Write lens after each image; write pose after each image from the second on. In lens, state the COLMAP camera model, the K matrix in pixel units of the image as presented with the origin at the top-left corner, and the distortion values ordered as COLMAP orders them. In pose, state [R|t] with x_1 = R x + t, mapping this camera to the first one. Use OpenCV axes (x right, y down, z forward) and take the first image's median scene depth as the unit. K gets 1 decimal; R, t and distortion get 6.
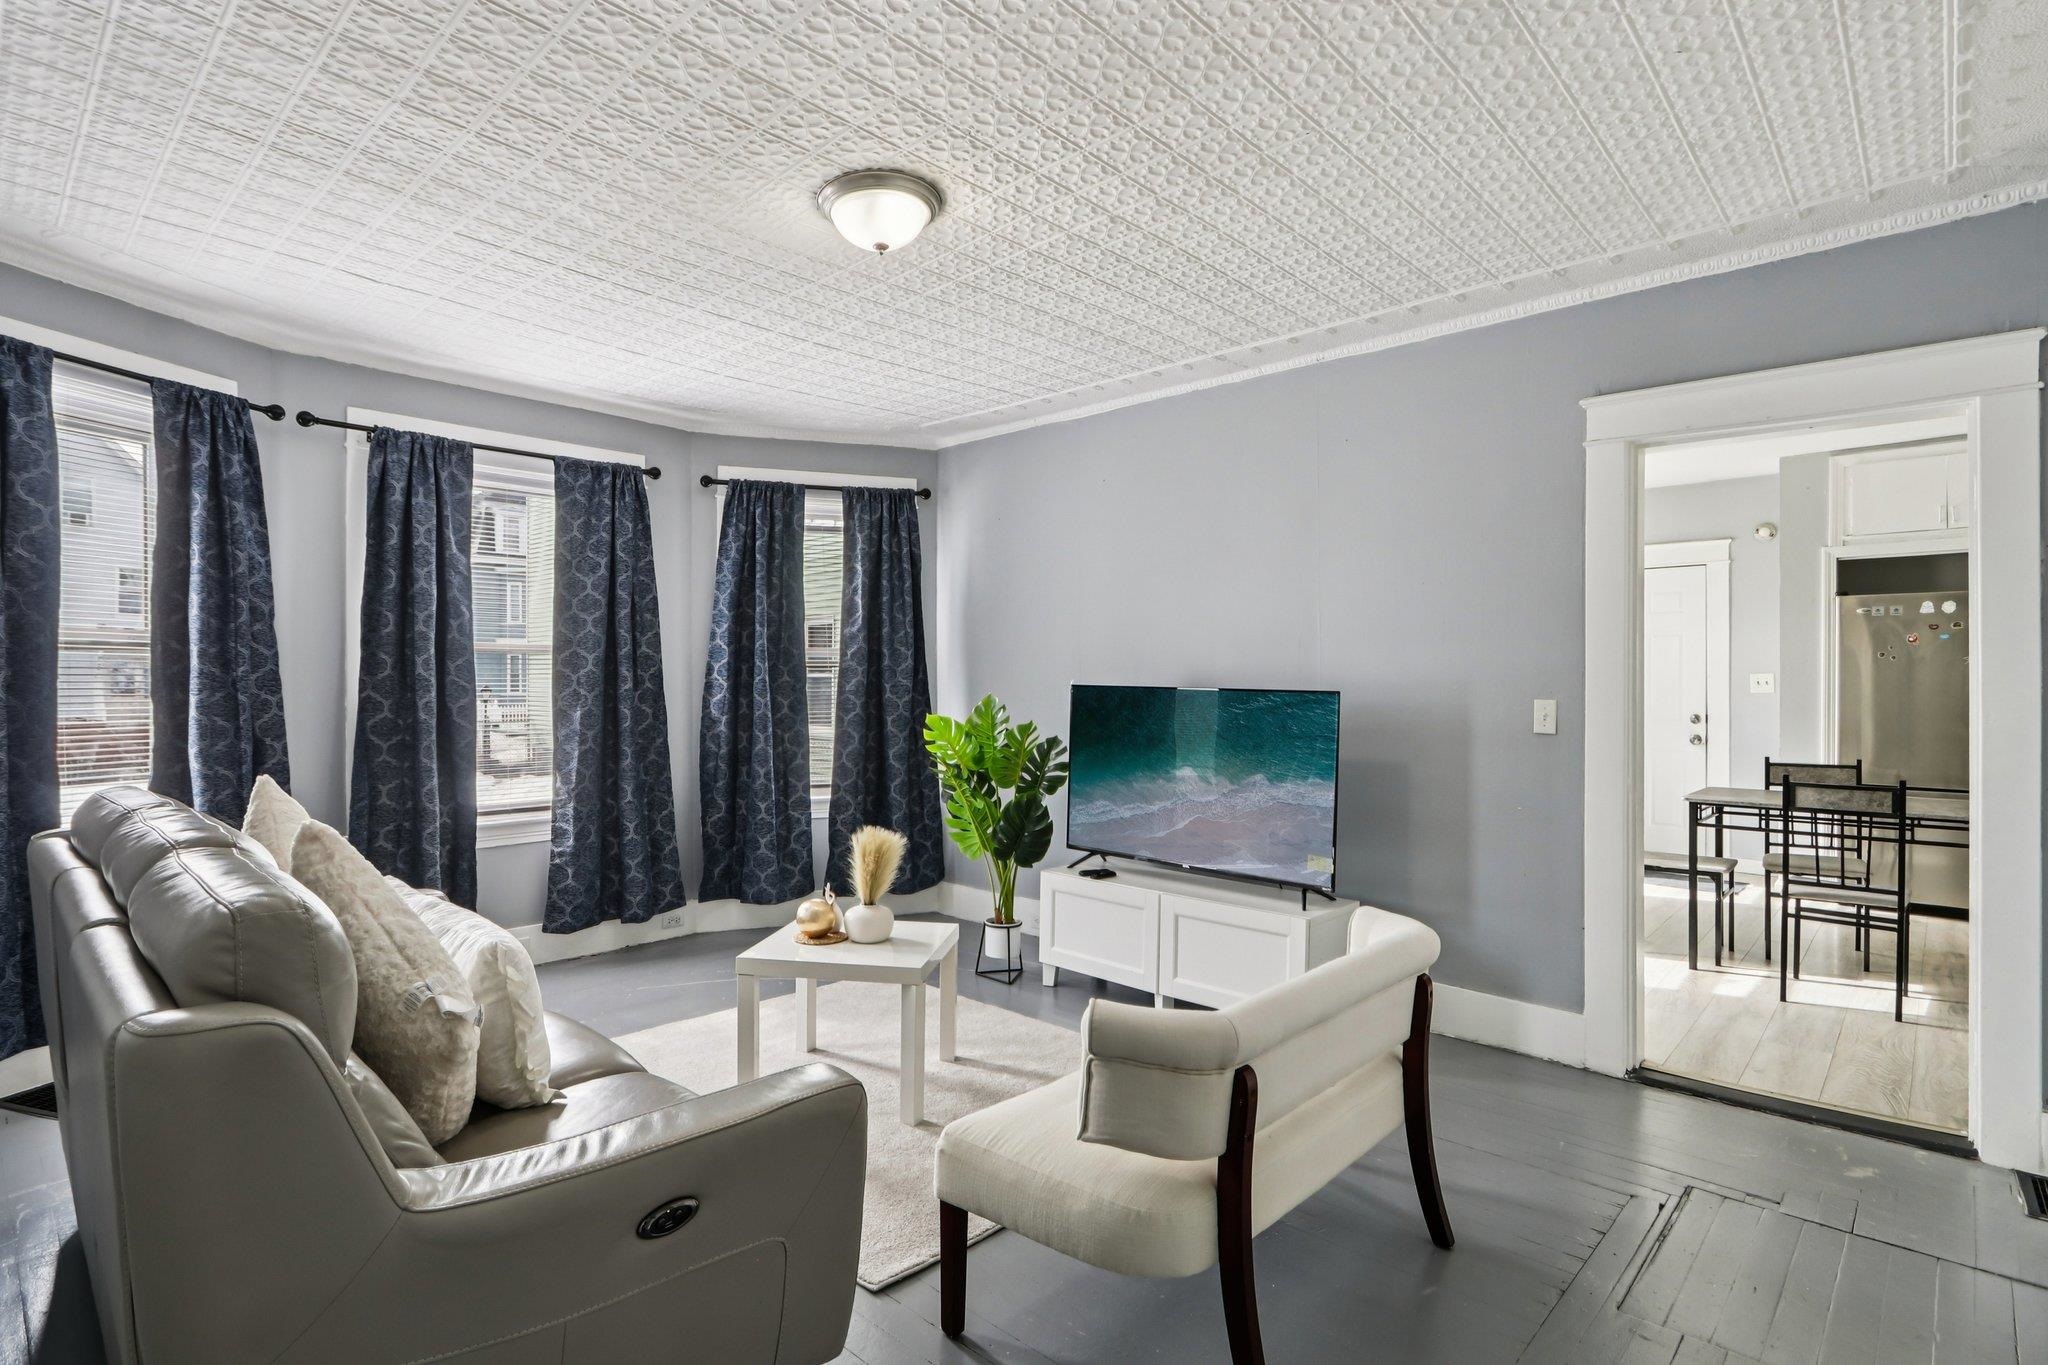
lens RADIAL K [[1015.4, 0, 1028.1], [0, 1015.4, 679.0], [0, 0, 1]] dist [0.000720, -0.000373]
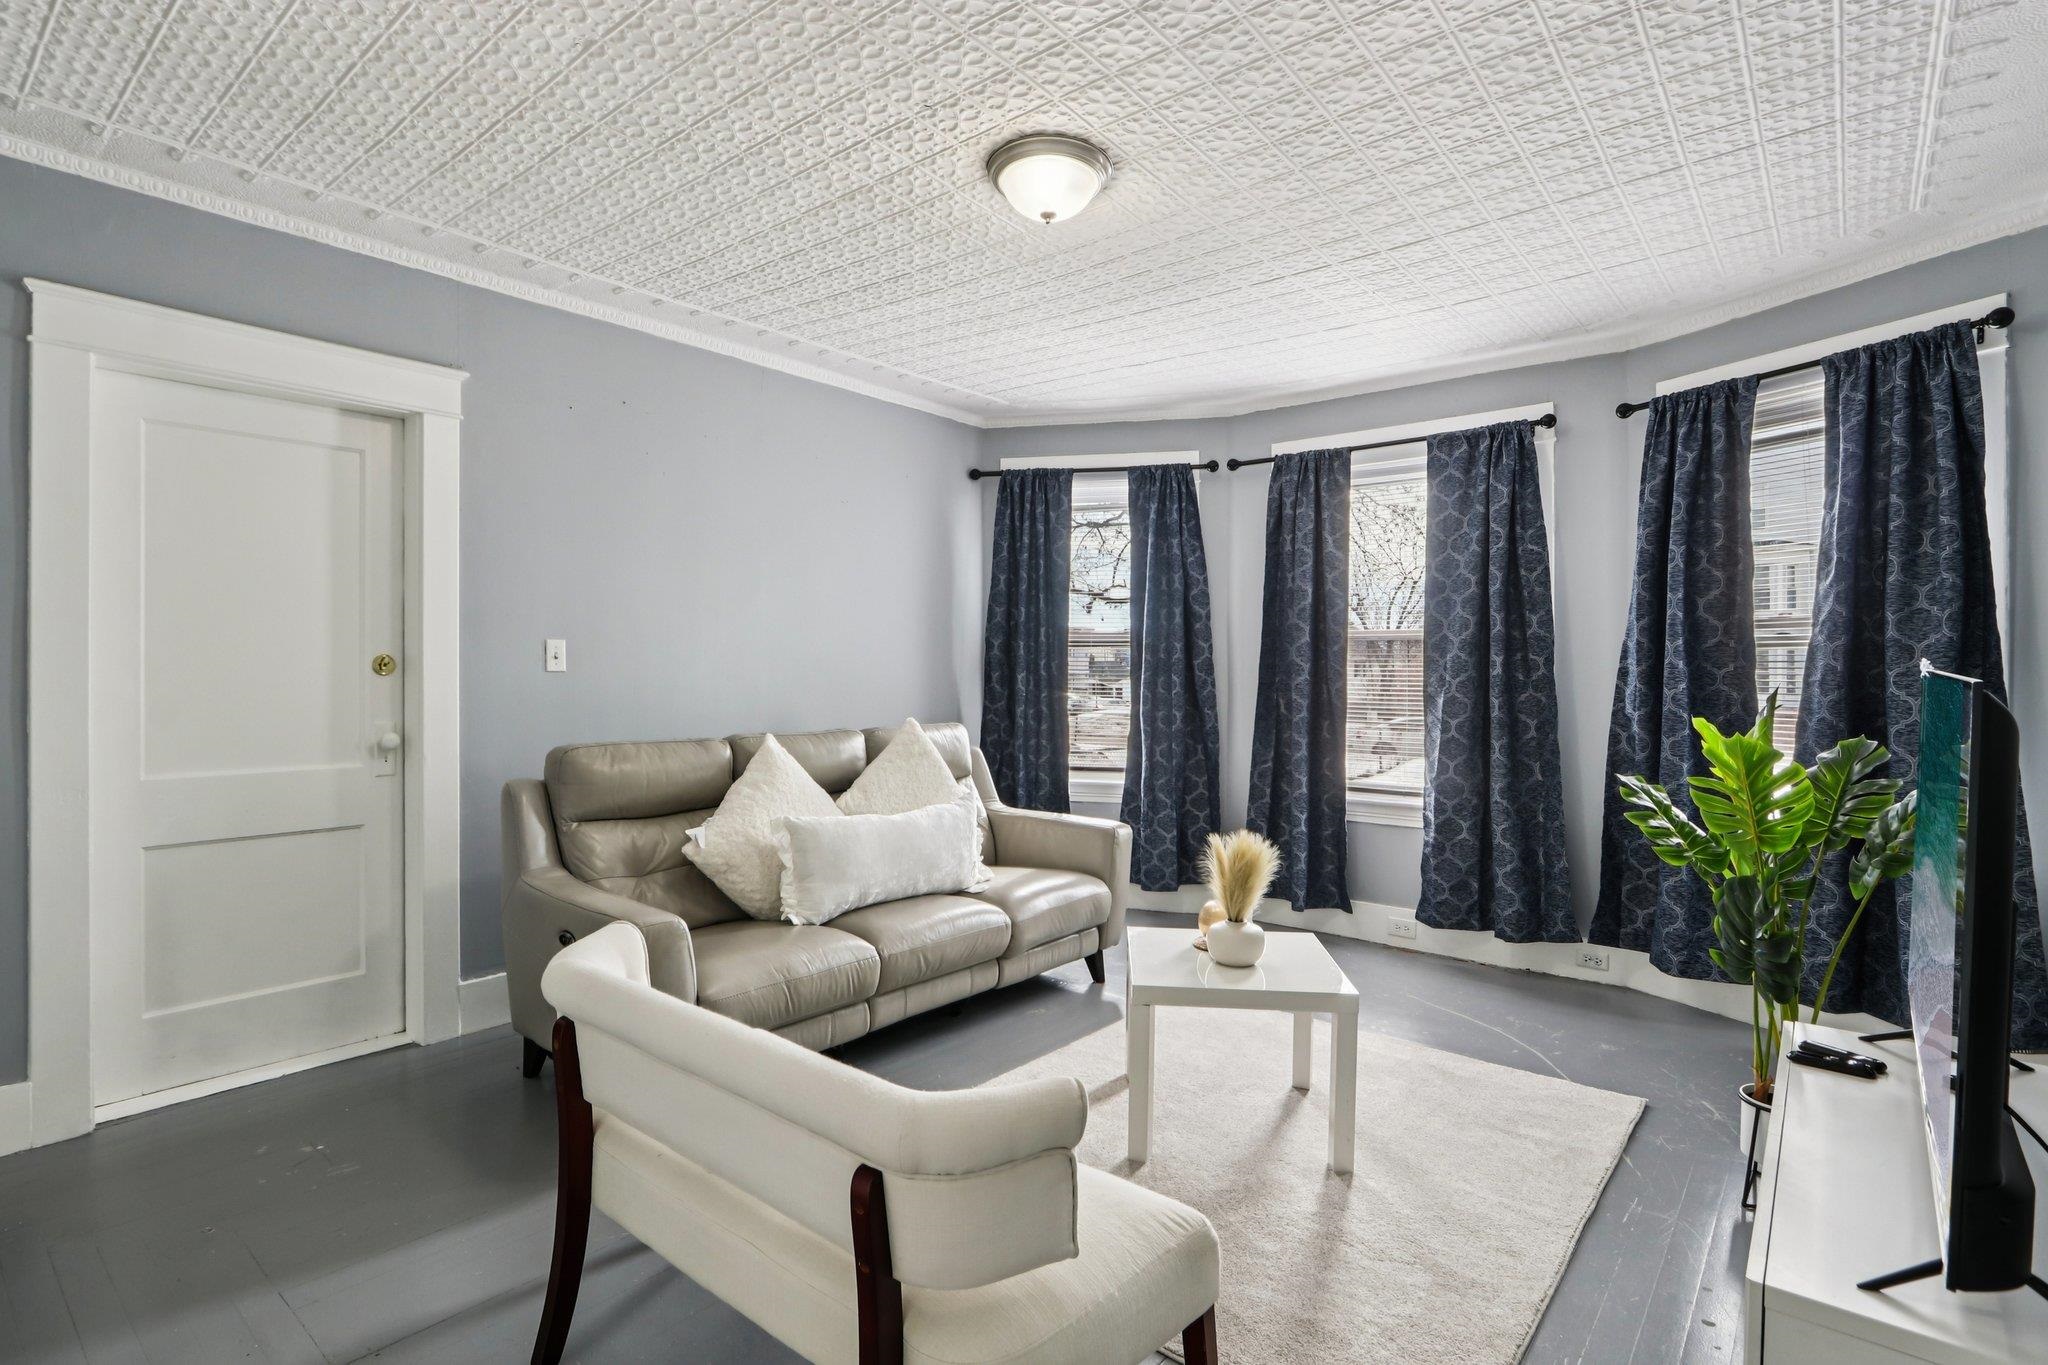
lens RADIAL K [[1015.4, 0, 975.5], [0, 1015.4, 674.9], [0, 0, 1]] dist [0.000720, -0.000373]
pose [[0.052438, 0.005664, -0.998608, 0.487082], [-0.002284, 0.999982, 0.005551, 0.005844], [0.998622, 0.001990, 0.052450, 0.513541]]
